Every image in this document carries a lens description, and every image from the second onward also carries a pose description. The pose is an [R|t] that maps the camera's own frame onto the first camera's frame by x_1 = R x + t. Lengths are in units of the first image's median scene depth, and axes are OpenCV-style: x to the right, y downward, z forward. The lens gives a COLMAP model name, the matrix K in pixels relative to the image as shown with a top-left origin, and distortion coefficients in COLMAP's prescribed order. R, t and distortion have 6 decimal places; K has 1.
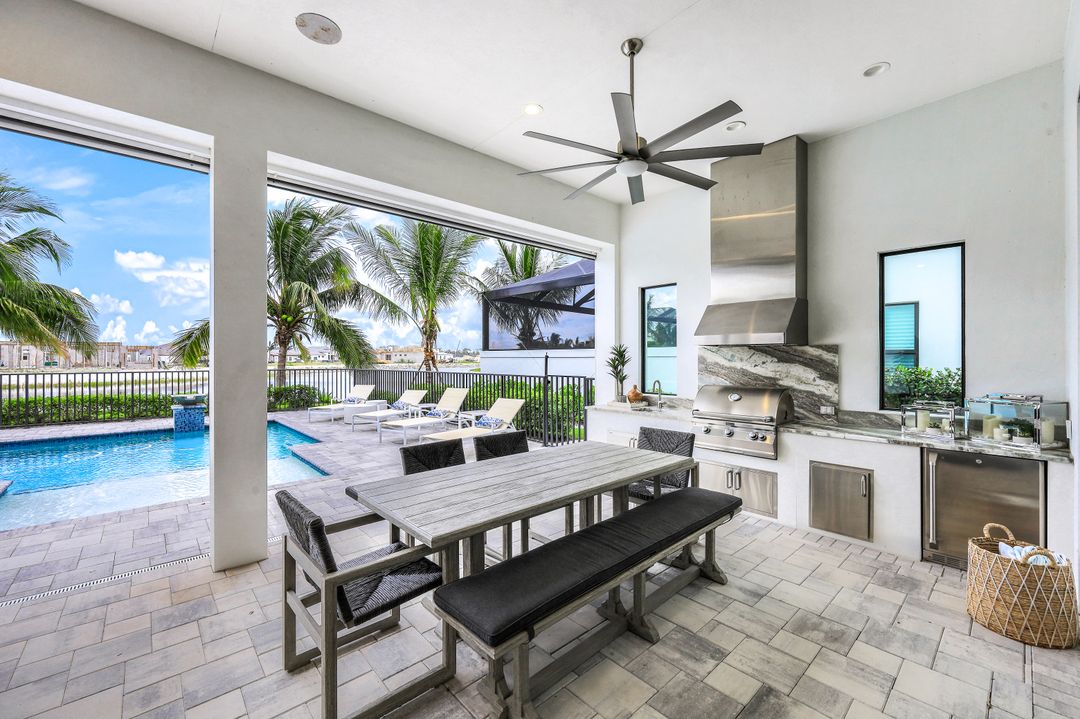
lens RADIAL K [[438.9, 0, 537.3], [0, 438.9, 357.5], [0, 0, 1]] dist [0.001677, -0.000081]
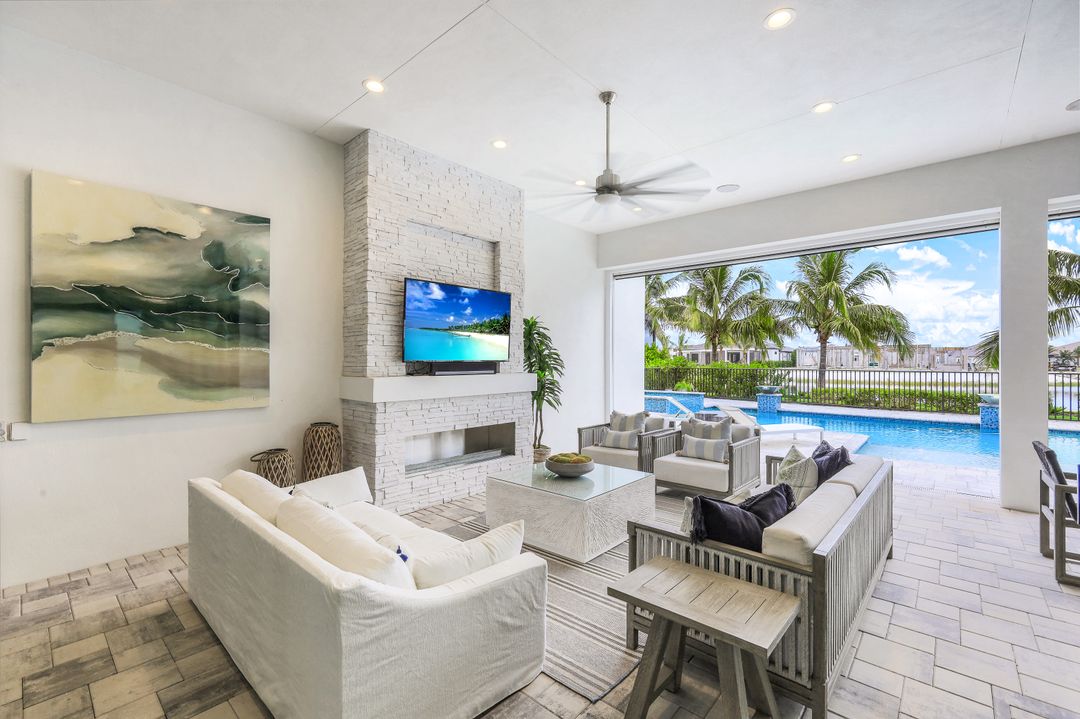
lens RADIAL K [[463.0, 0, 538.0], [0, 463.0, 358.3], [0, 0, 1]] dist [-0.003622, -0.000453]
pose [[0.108472, -0.001966, -0.994098, 0.184444], [0.000086, 0.999998, -0.001969, 0.000667], [0.994100, 0.000128, 0.108472, -0.206149]]
